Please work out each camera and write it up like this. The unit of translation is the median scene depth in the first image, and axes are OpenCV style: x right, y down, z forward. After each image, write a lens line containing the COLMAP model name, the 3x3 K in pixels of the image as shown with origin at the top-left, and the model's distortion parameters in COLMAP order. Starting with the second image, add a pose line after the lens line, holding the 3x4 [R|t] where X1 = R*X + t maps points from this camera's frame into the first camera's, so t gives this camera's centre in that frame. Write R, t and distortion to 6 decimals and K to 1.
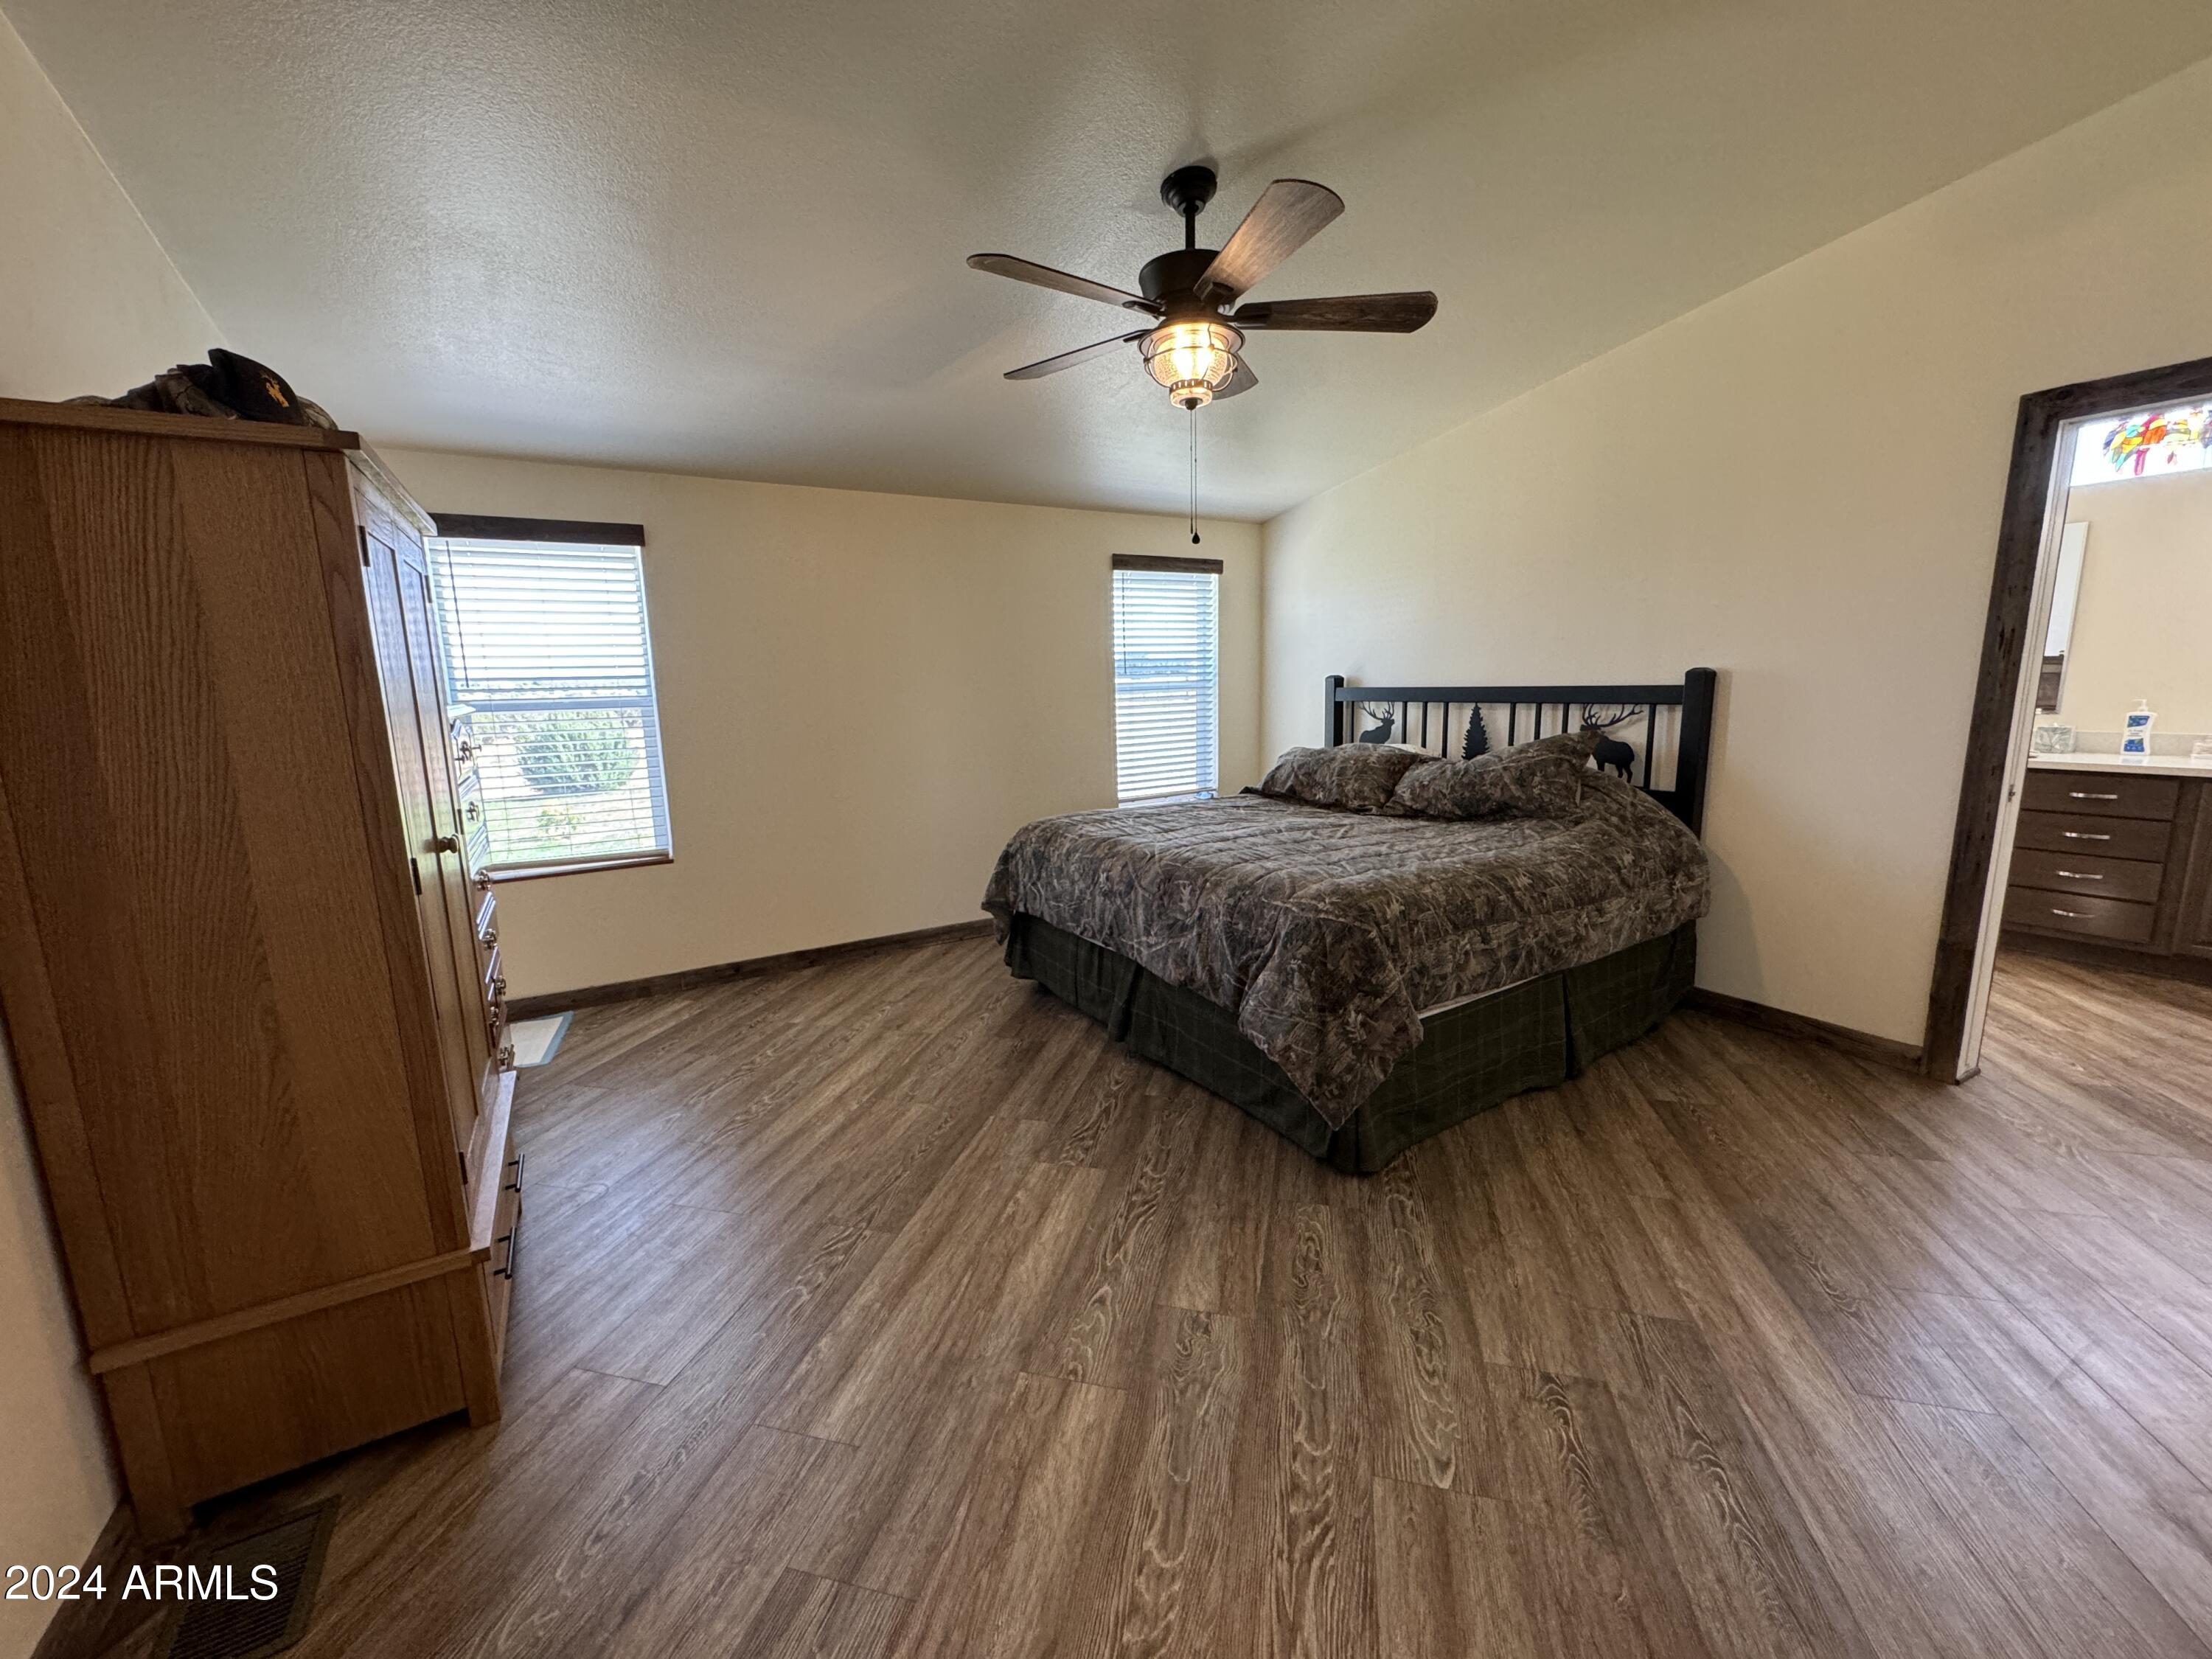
lens RADIAL K [[901.2, 0, 1110.8], [0, 901.2, 831.1], [0, 0, 1]] dist [-0.000981, -0.000967]
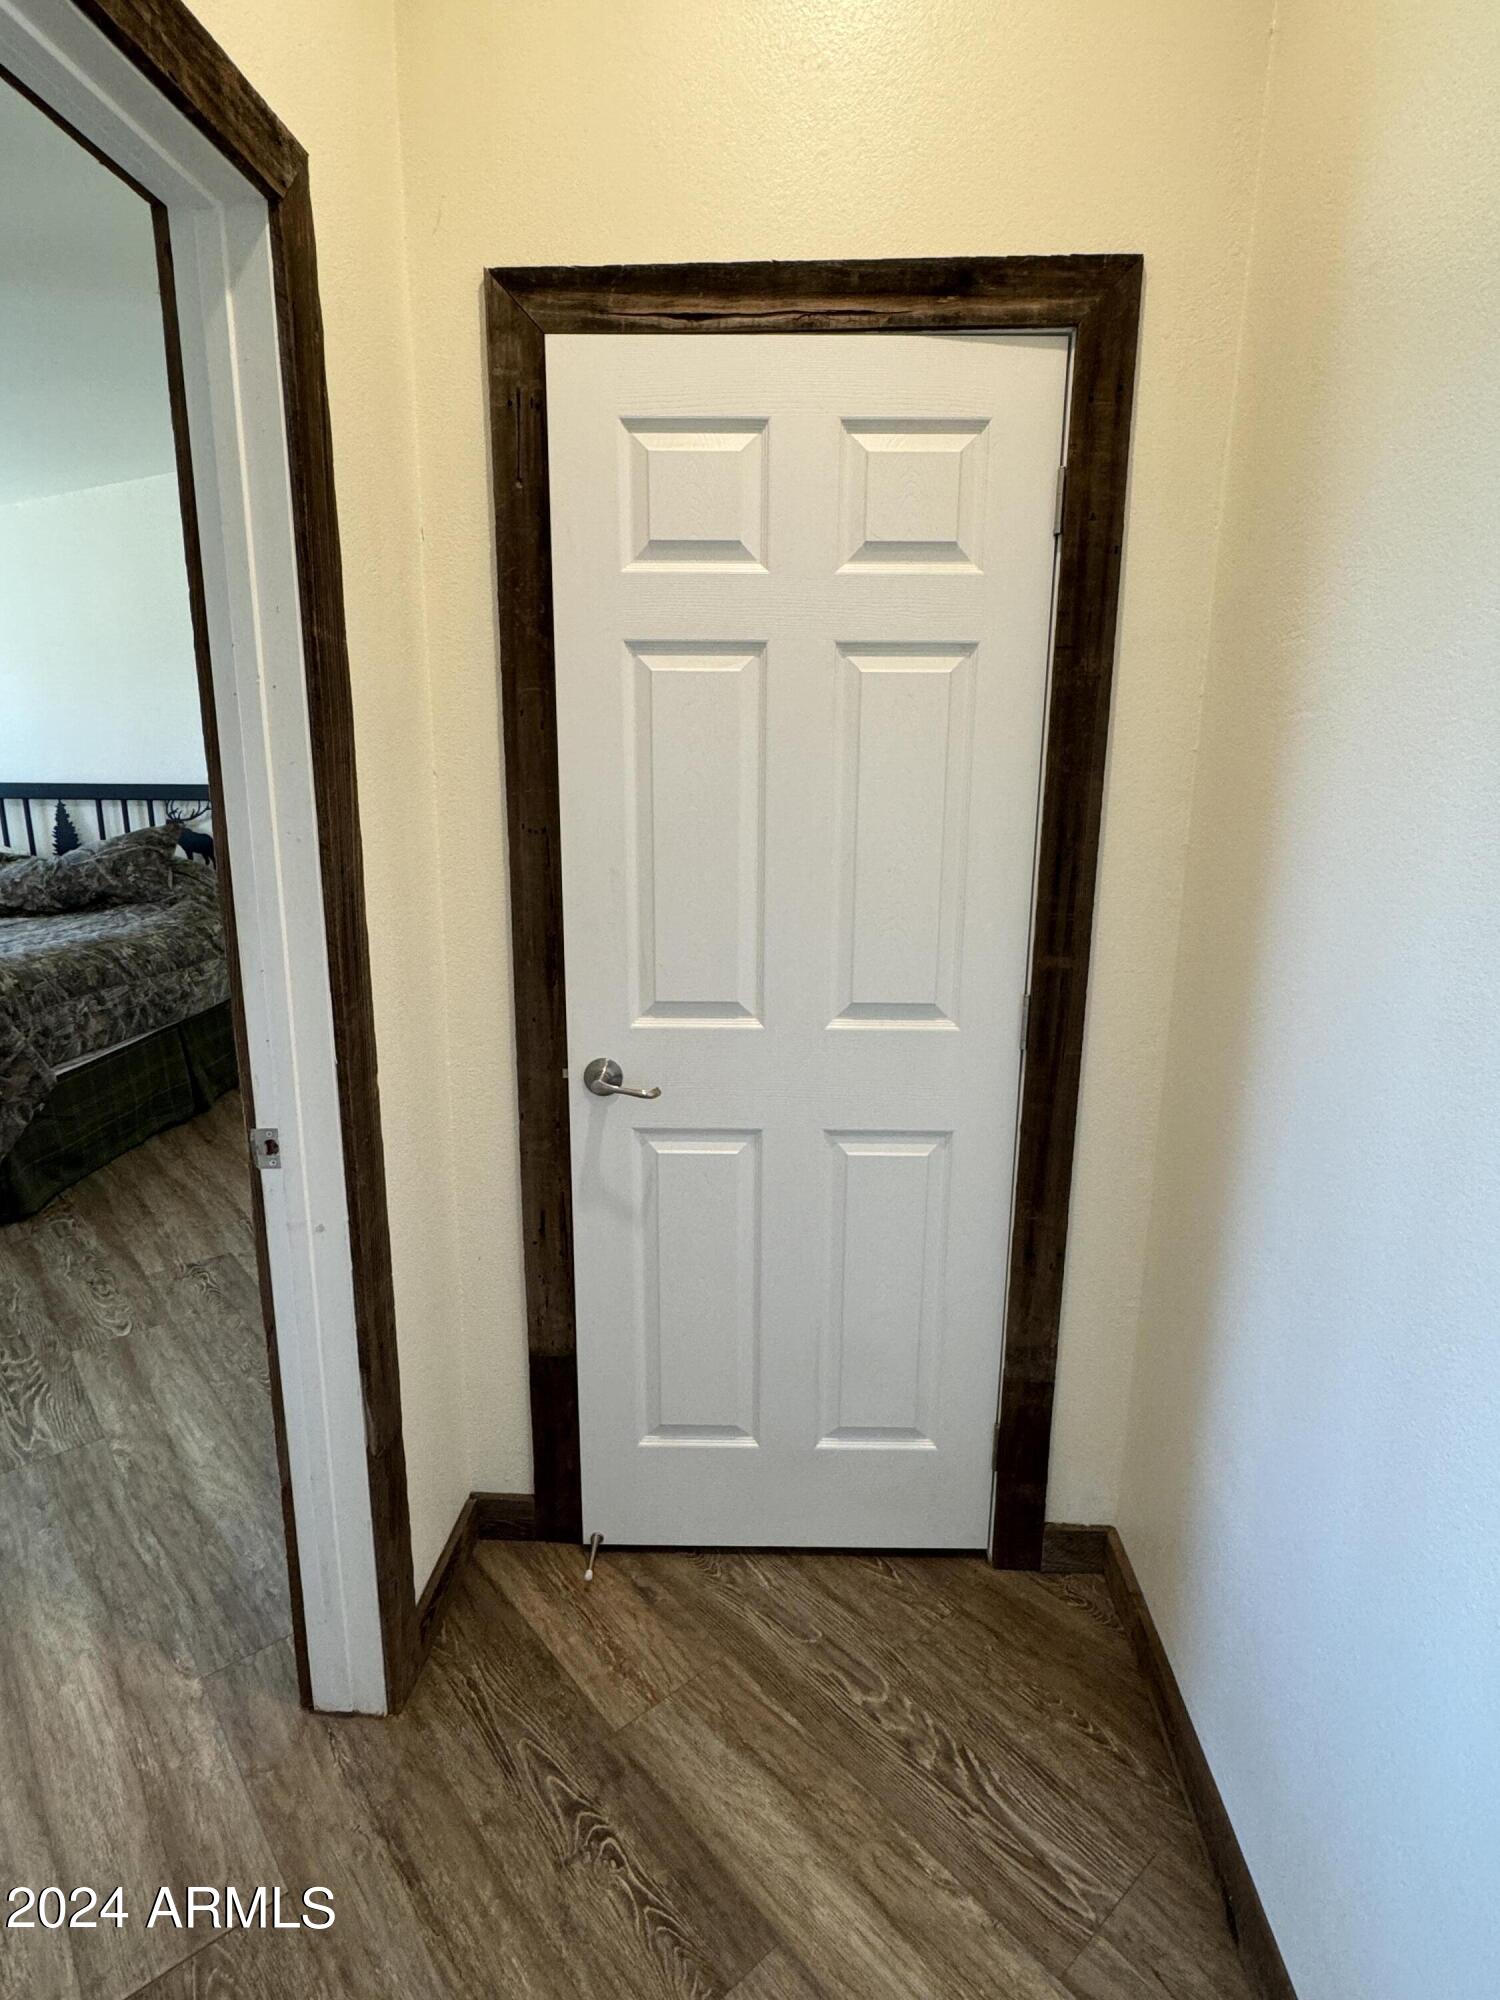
lens RADIAL K [[1042.3, 0, 740.5], [0, 1042.3, 1006.9], [0, 0, 1]] dist [-0.001761, 0.000108]
pose [[0.585694, -0.159320, 0.794720, -0.164512], [0.114756, 0.986914, 0.113277, 0.062545], [-0.802367, 0.024853, 0.596313, -0.446847]]
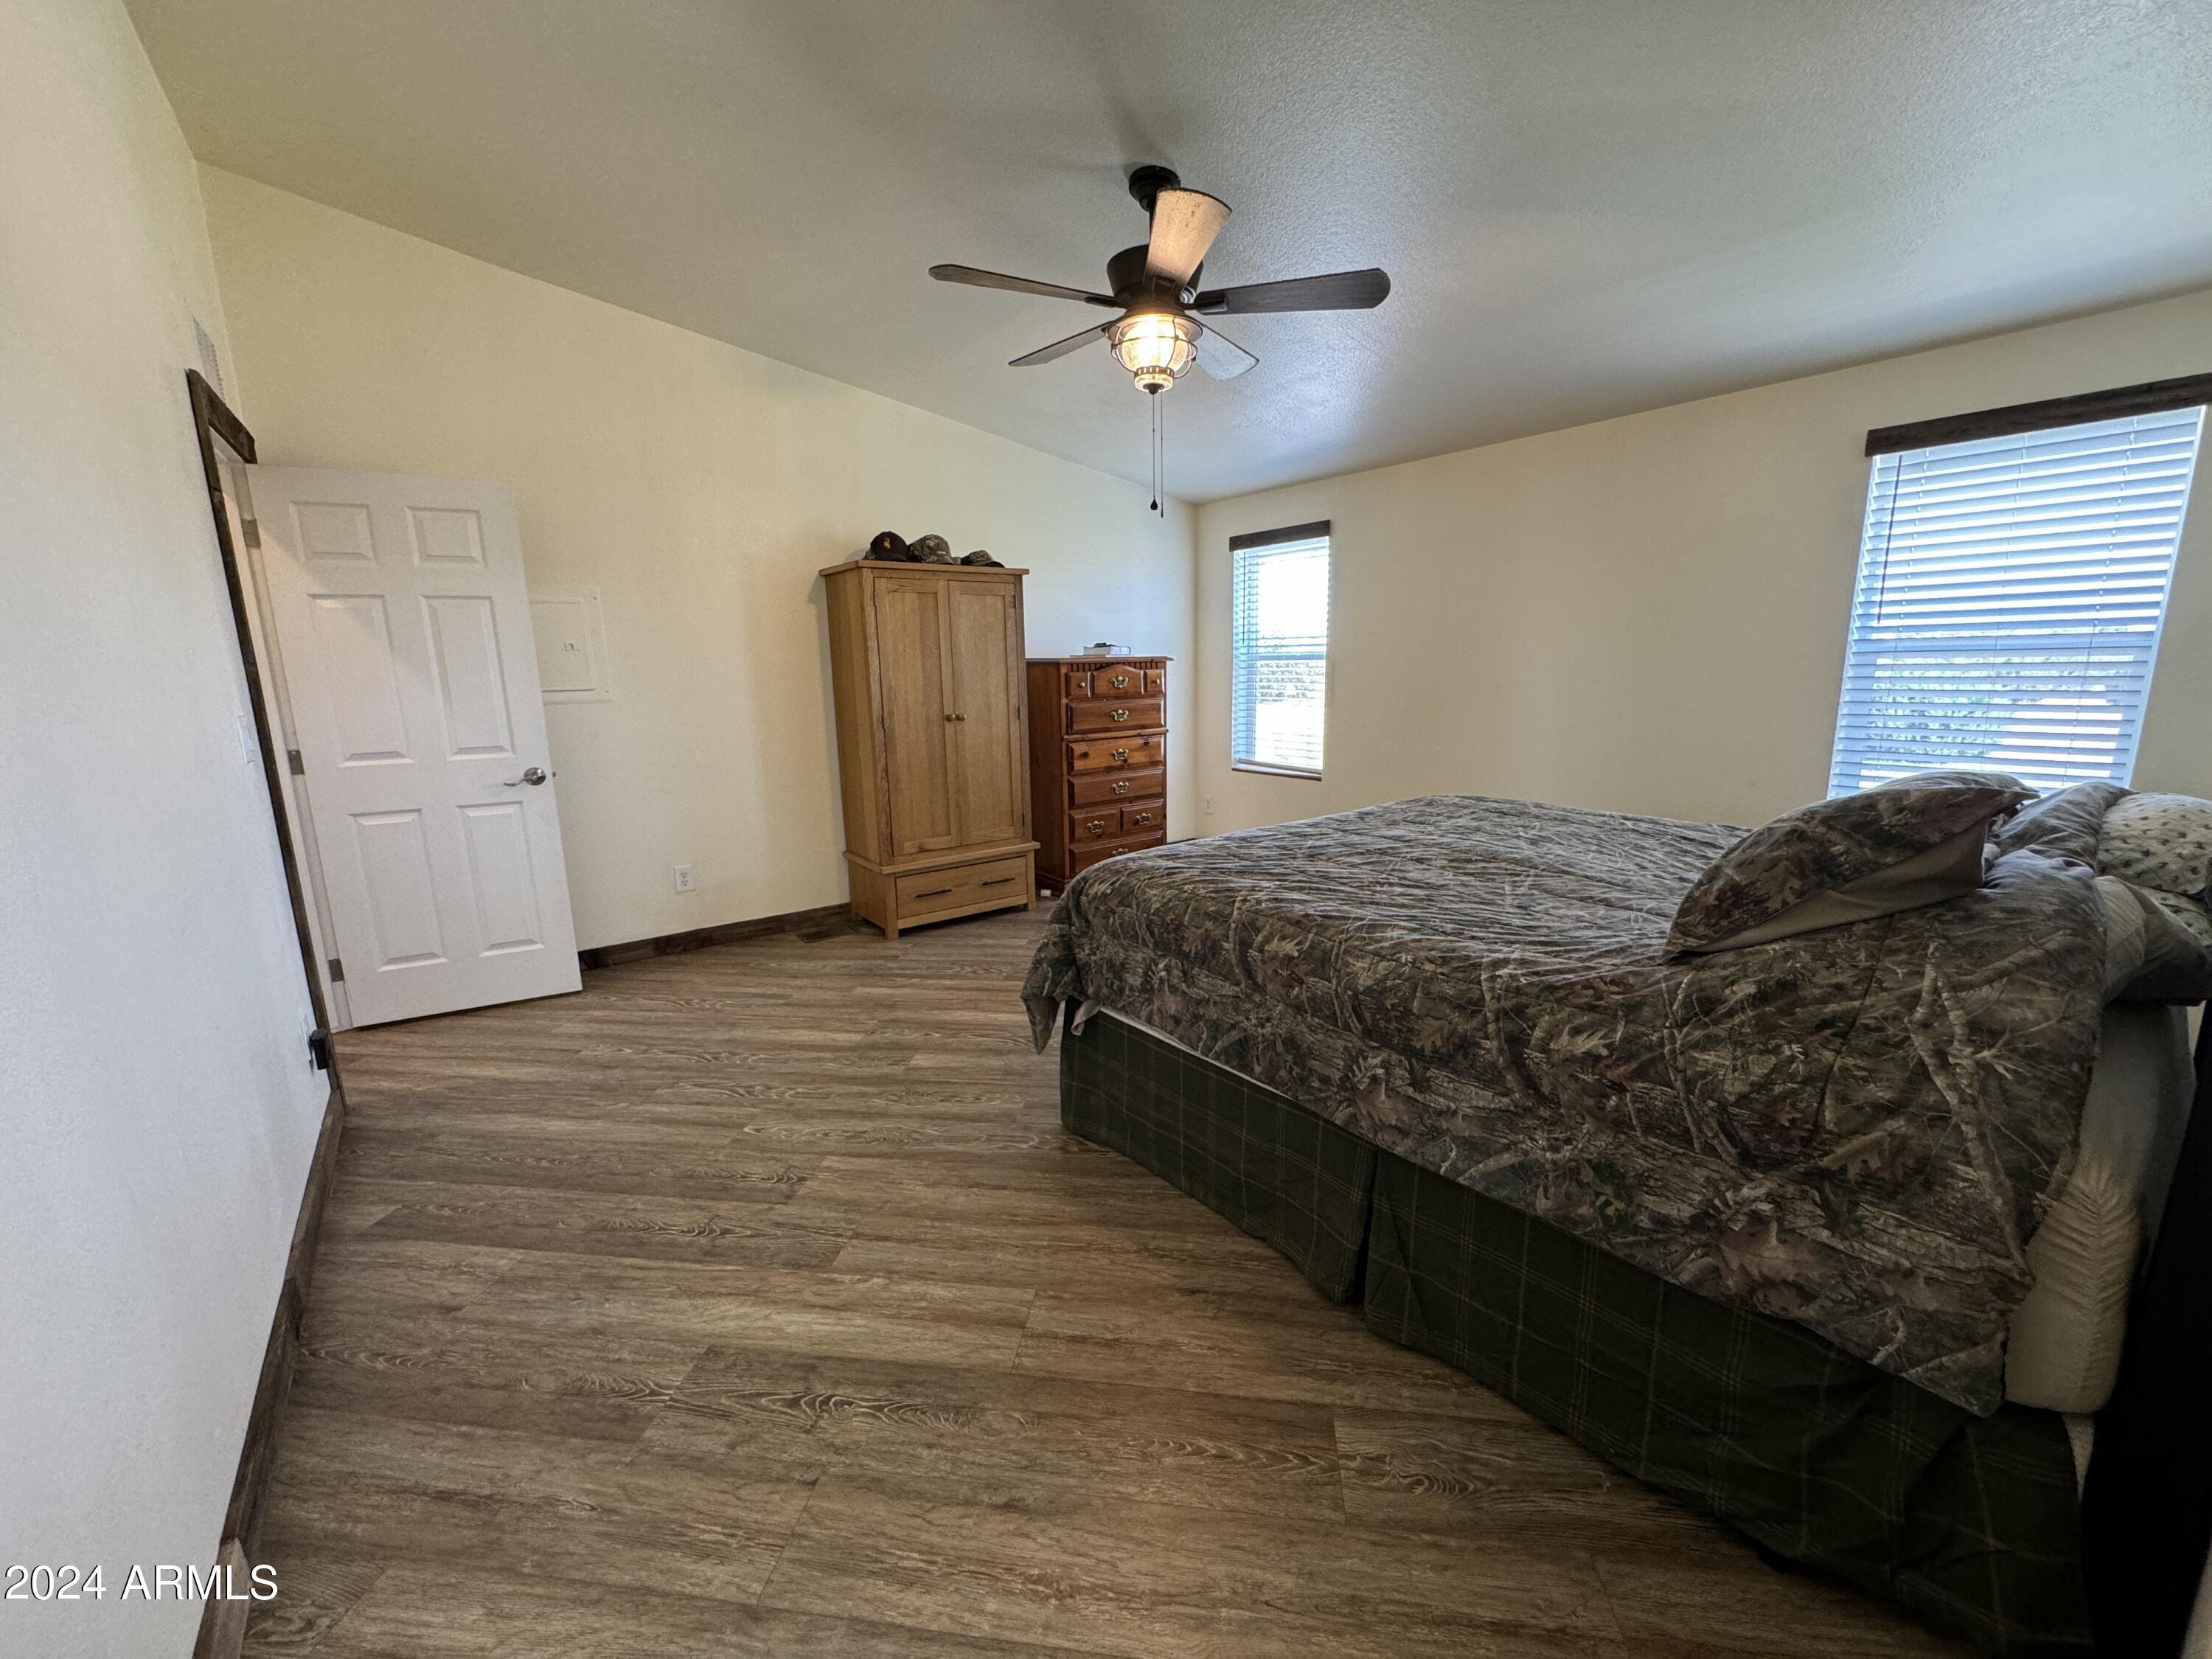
lens RADIAL K [[901.2, 0, 1110.8], [0, 901.2, 831.1], [0, 0, 1]] dist [-0.000981, -0.000967]
pose [[0.093597, 0.212383, -0.972694, 1.054969], [-0.149315, 0.968927, 0.197193, -0.140374], [0.984350, 0.126781, 0.122401, 0.749647]]
